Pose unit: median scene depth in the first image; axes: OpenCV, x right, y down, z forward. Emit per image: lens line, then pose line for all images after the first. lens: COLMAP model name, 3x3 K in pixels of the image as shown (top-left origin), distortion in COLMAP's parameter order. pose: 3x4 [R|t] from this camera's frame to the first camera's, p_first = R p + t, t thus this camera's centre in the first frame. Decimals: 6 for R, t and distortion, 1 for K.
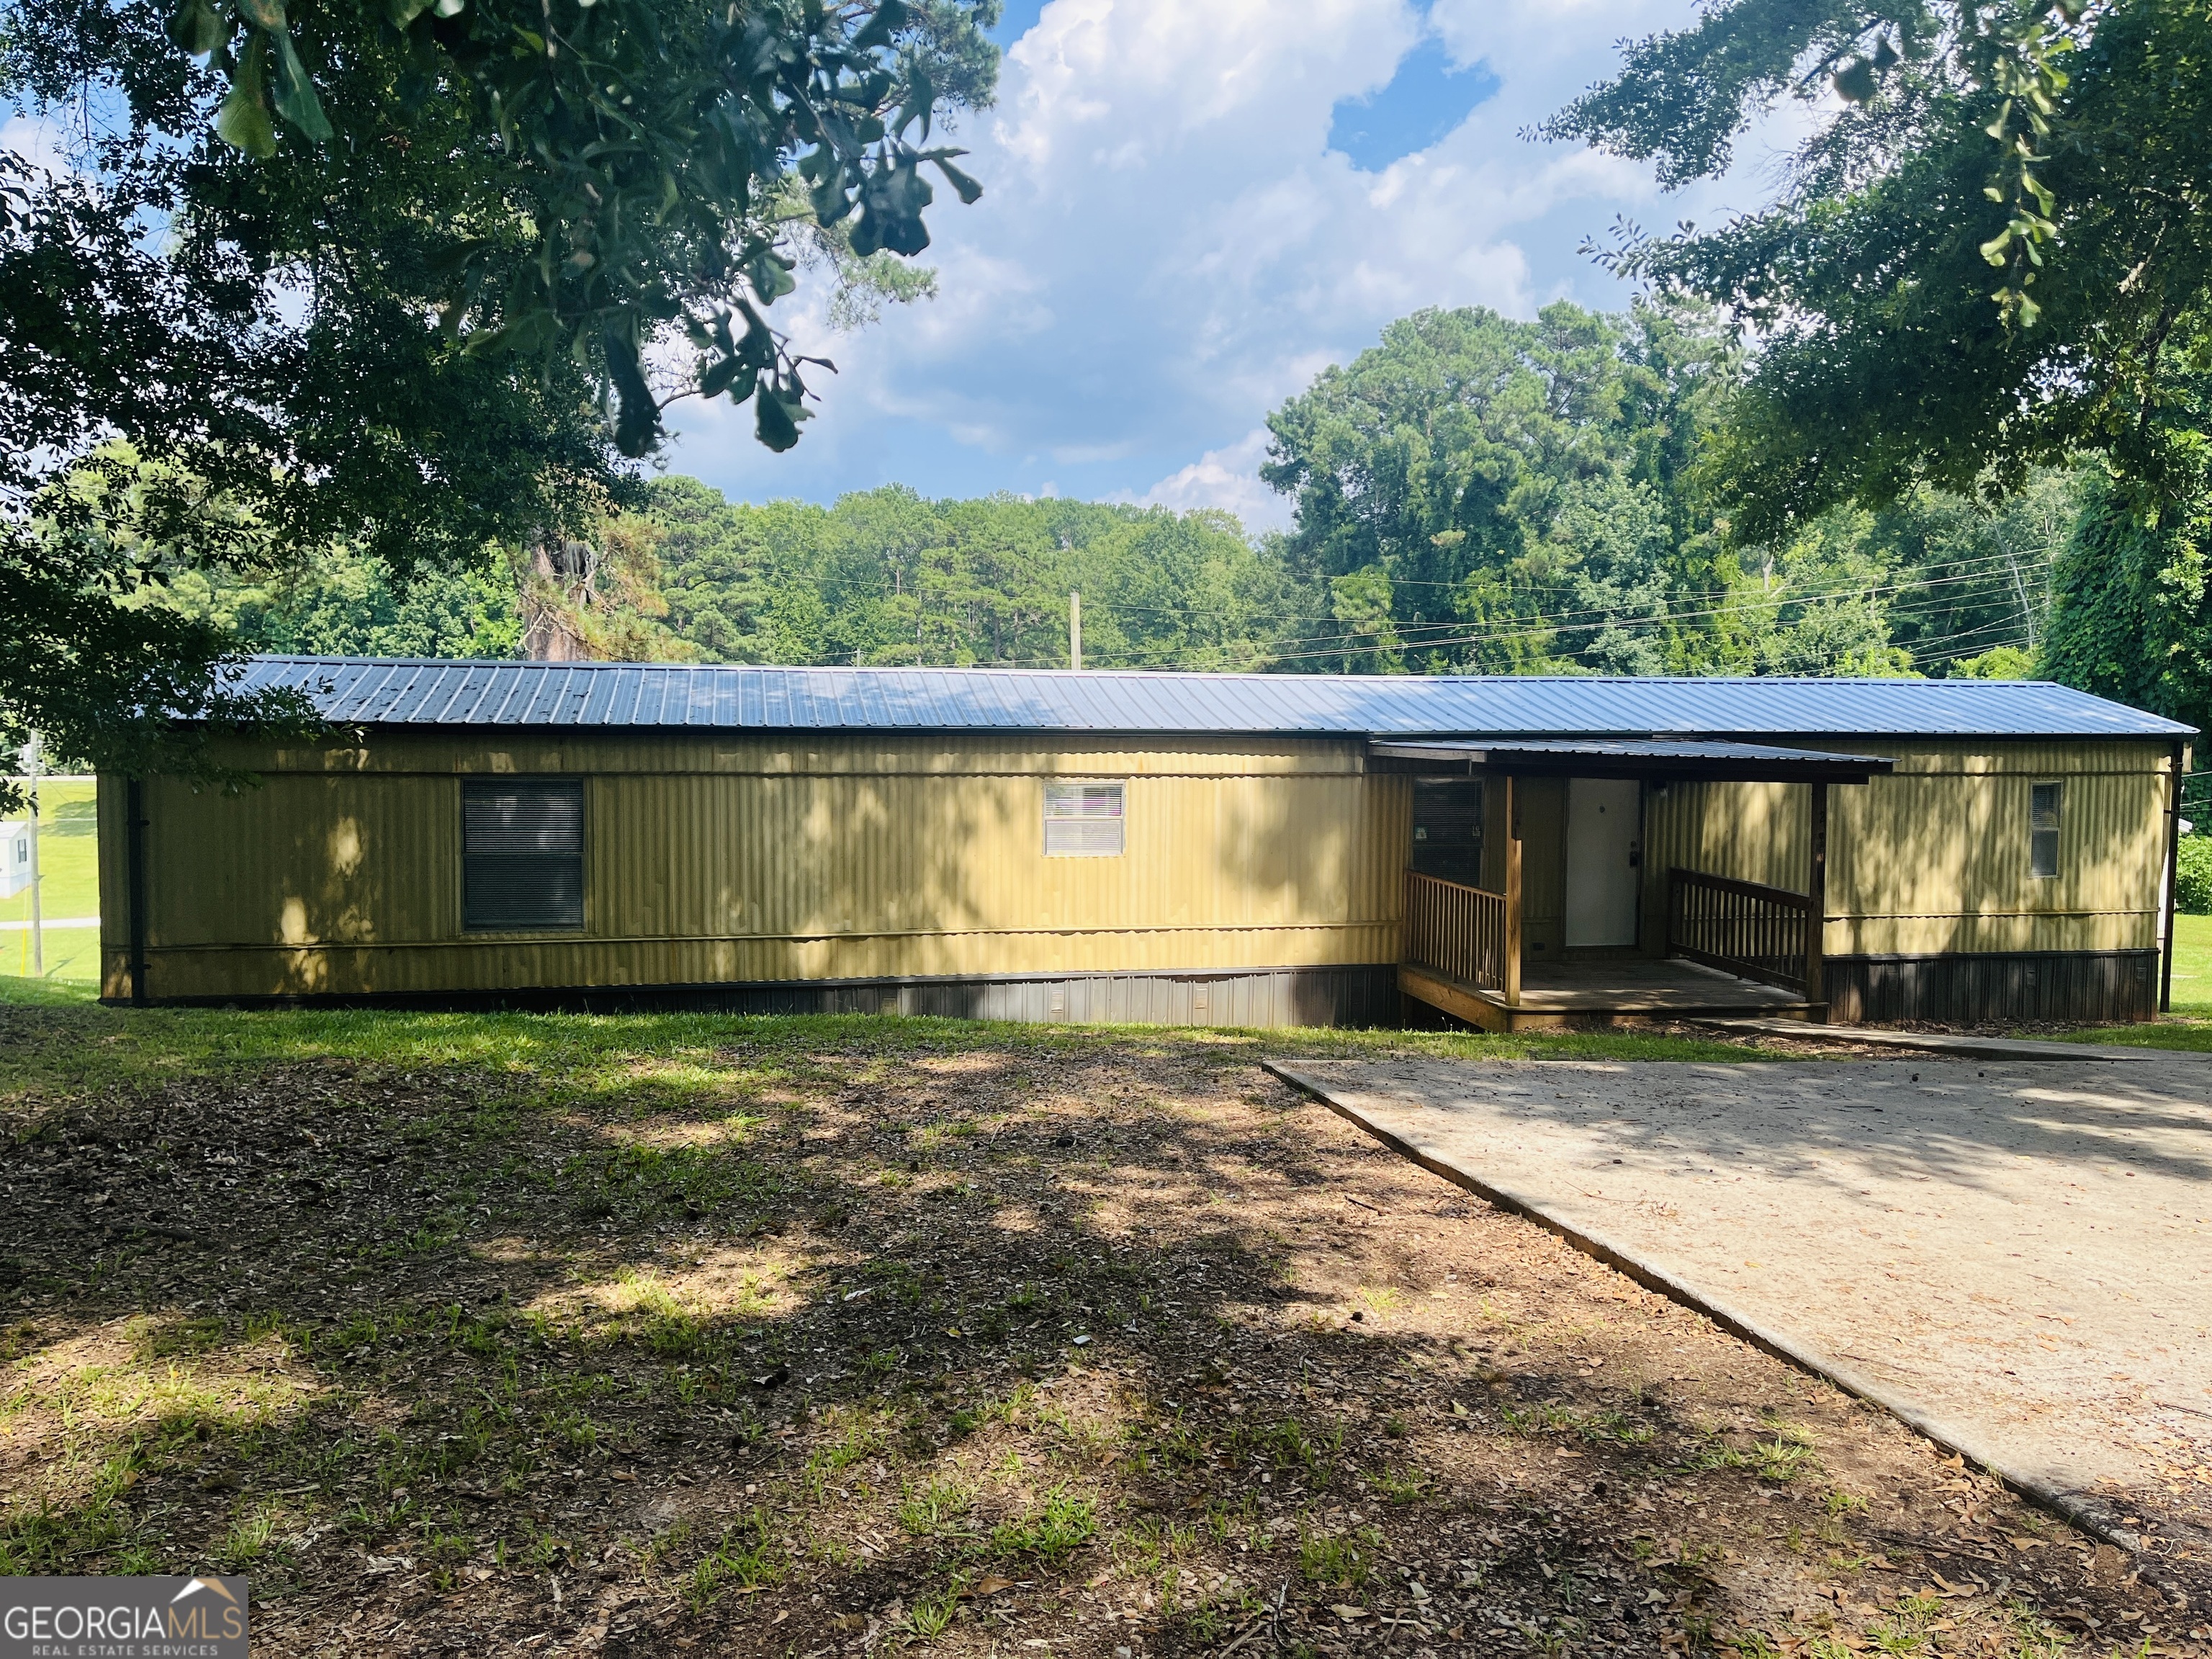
lens RADIAL K [[1727.0, 0, 1106.0], [0, 1727.0, 829.5], [0, 0, 1]] dist [0.030455, -0.014807]
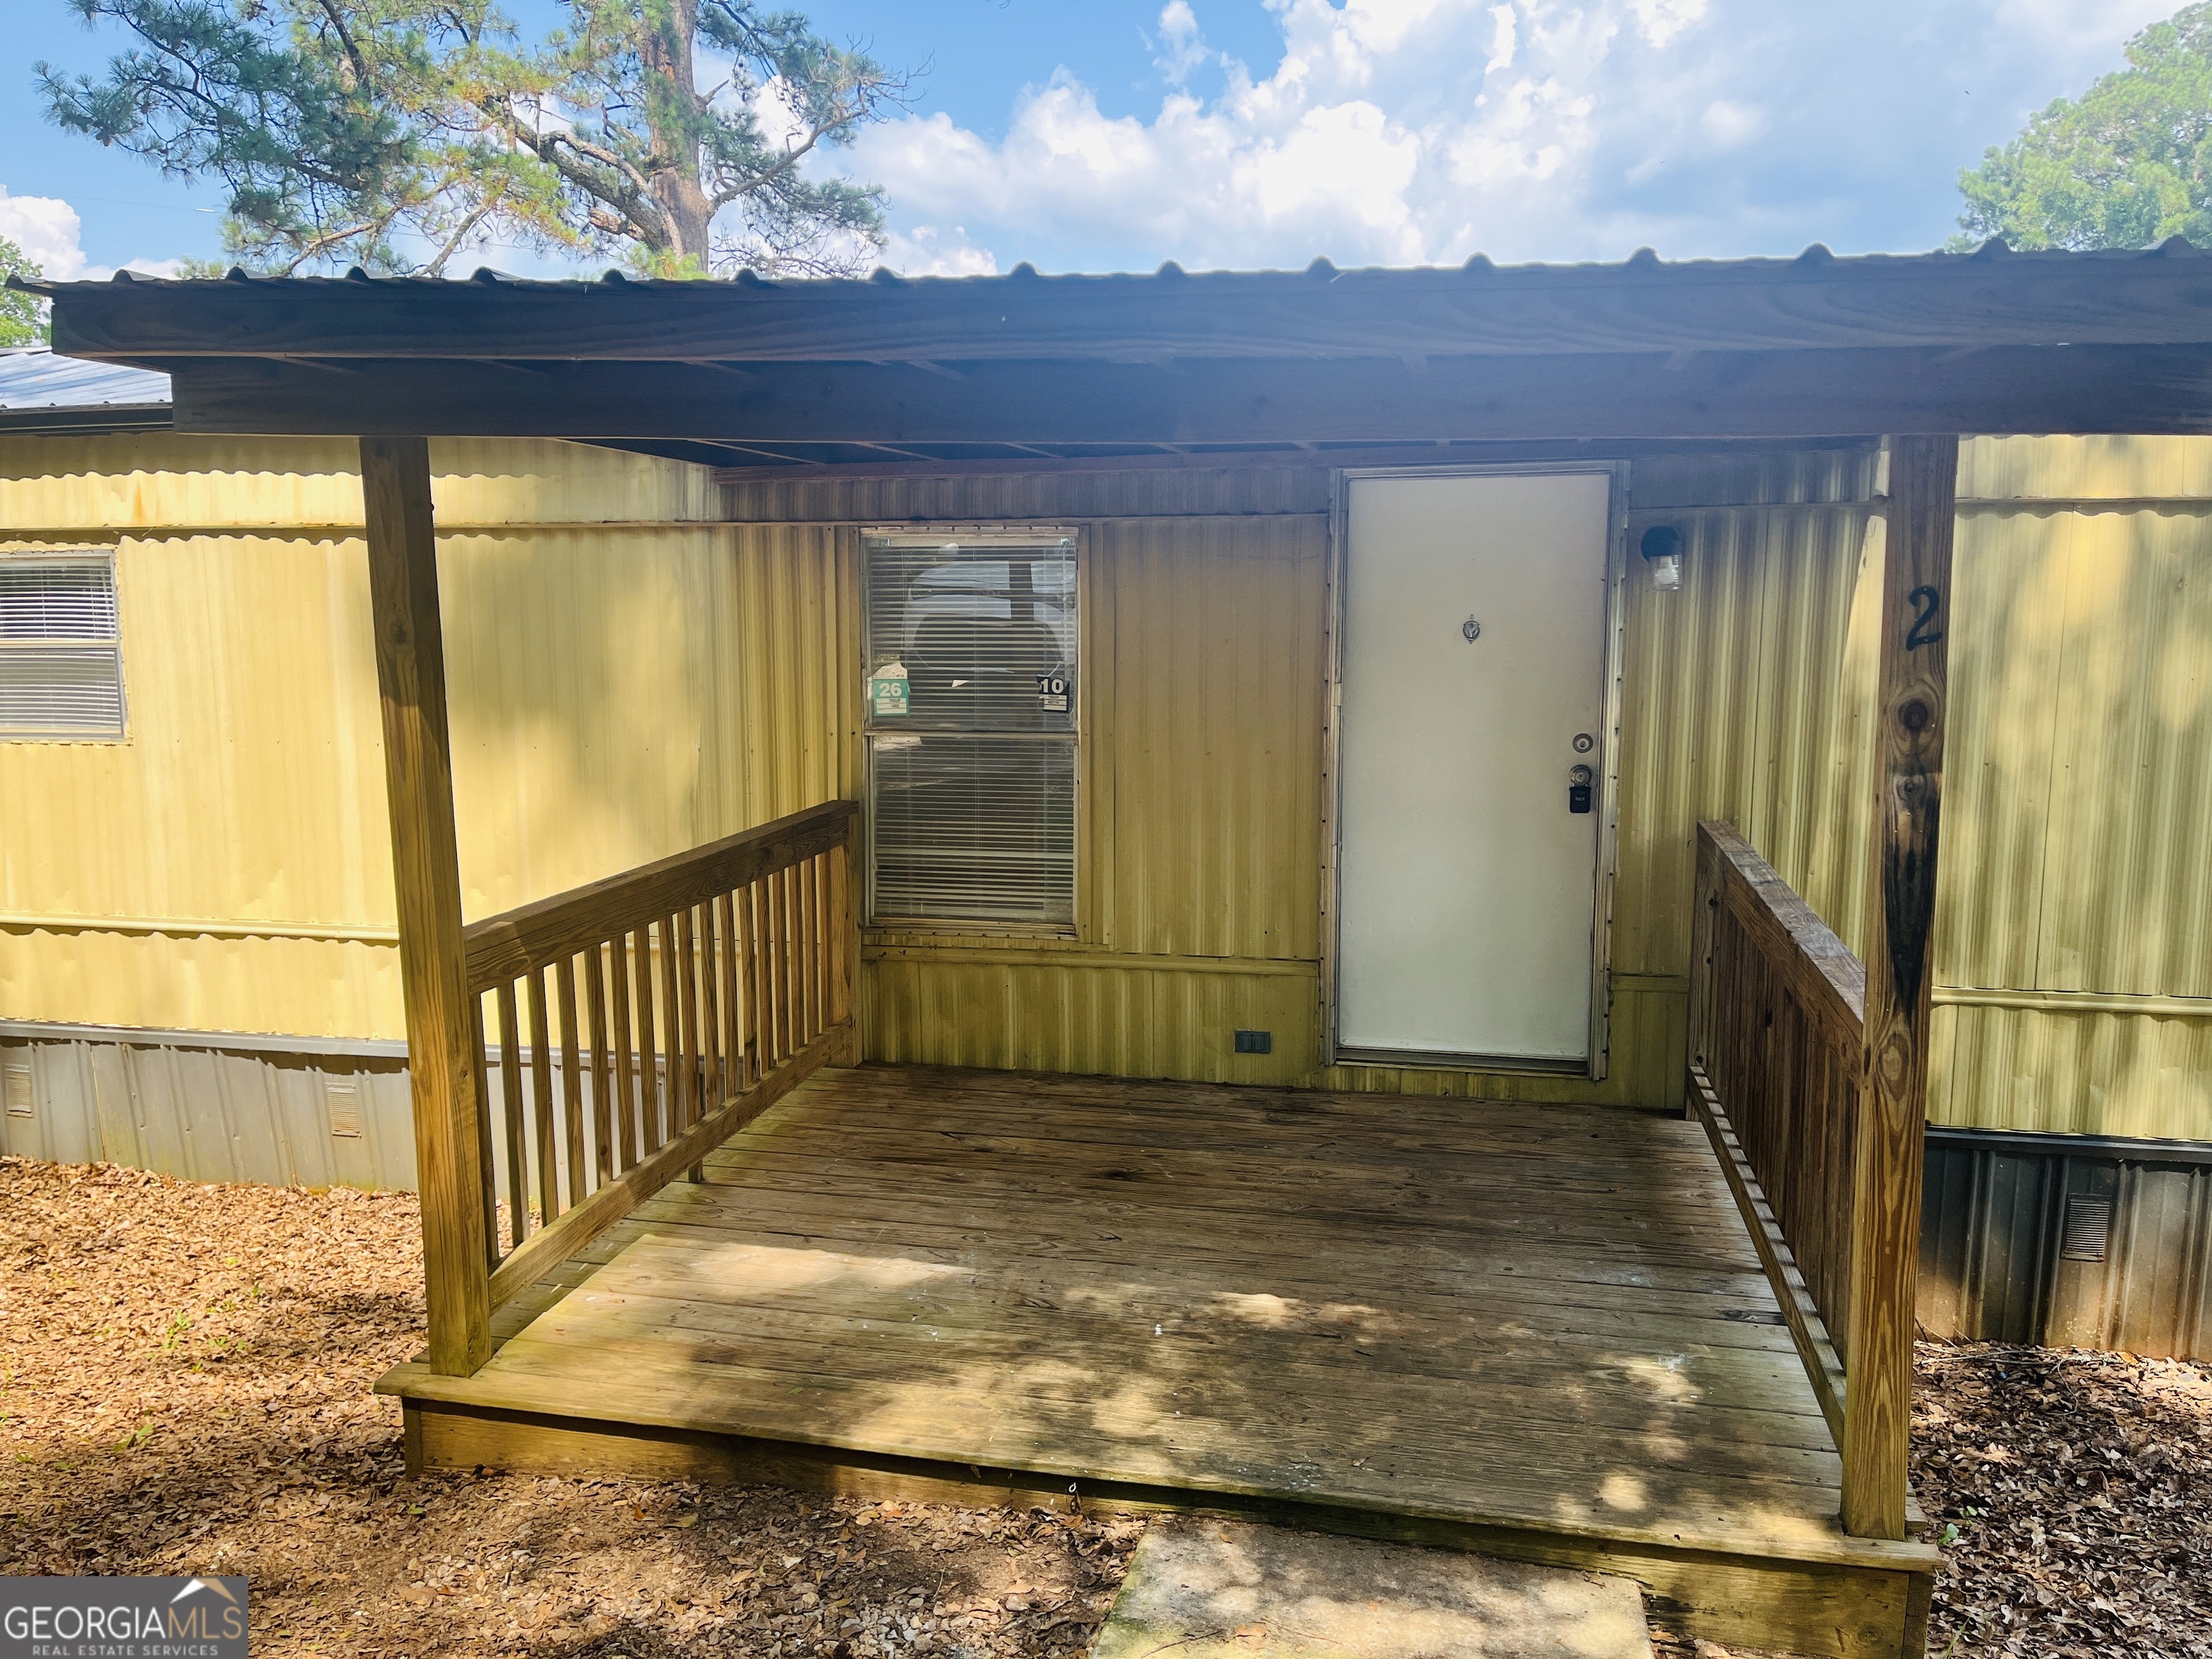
lens RADIAL K [[1727.0, 0, 1106.0], [0, 1727.0, 829.5], [0, 0, 1]] dist [0.030455, -0.014807]
pose [[0.923858, 0.046356, -0.379918, 0.359565], [-0.016553, 0.996549, 0.081343, -0.000792], [0.382377, -0.068860, 0.921437, 0.708295]]
